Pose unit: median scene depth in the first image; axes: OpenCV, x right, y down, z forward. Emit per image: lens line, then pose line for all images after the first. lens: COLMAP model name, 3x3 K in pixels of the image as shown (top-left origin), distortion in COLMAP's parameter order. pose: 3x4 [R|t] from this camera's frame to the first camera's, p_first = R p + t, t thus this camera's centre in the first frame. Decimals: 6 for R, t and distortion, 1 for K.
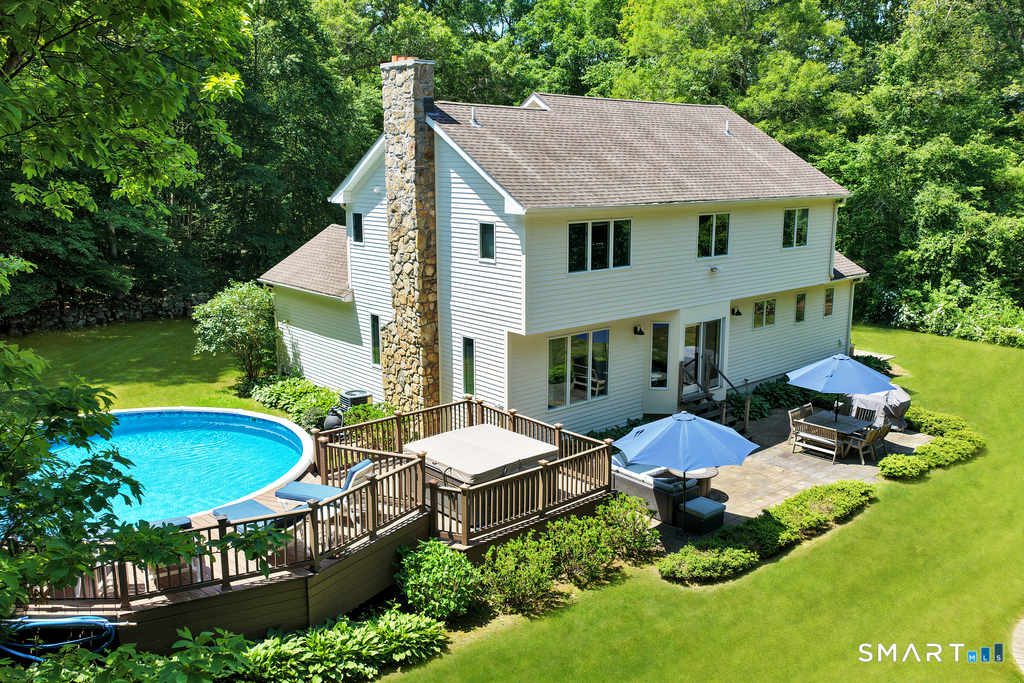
lens RADIAL K [[840.6, 0, 511.2], [0, 840.6, 339.9], [0, 0, 1]] dist [-0.000059, -0.001887]
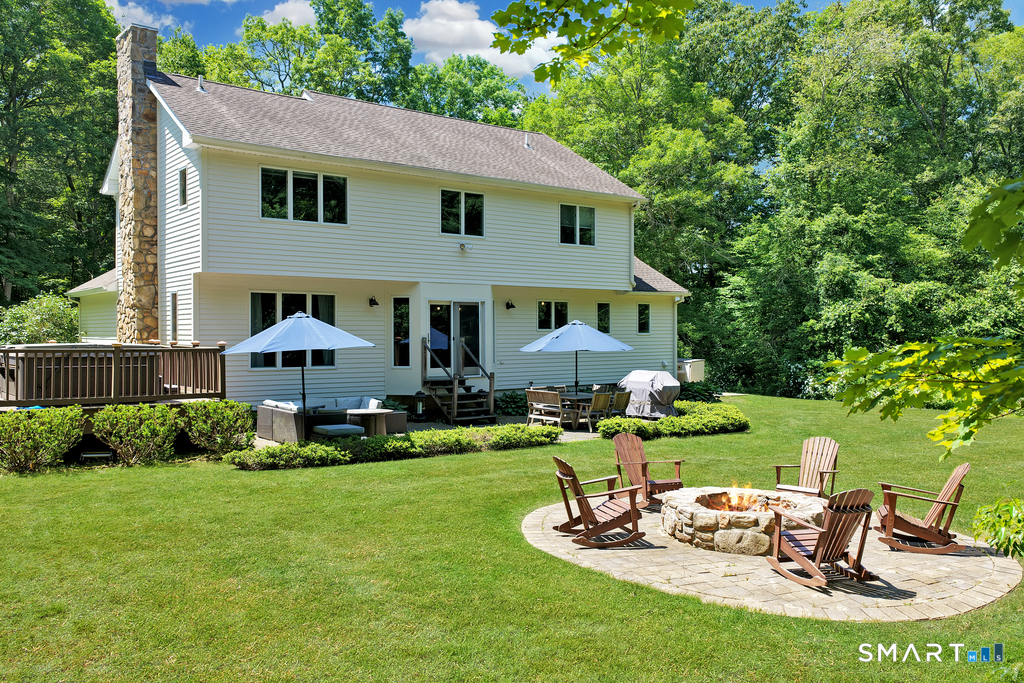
lens RADIAL K [[840.6, 0, 514.0], [0, 840.6, 338.9], [0, 0, 1]] dist [-0.000059, -0.001887]
pose [[0.998830, 0.002619, -0.048289, 0.301493], [-0.011878, 0.981230, -0.192473, 0.179972], [0.046879, 0.192821, 0.980113, 0.060017]]
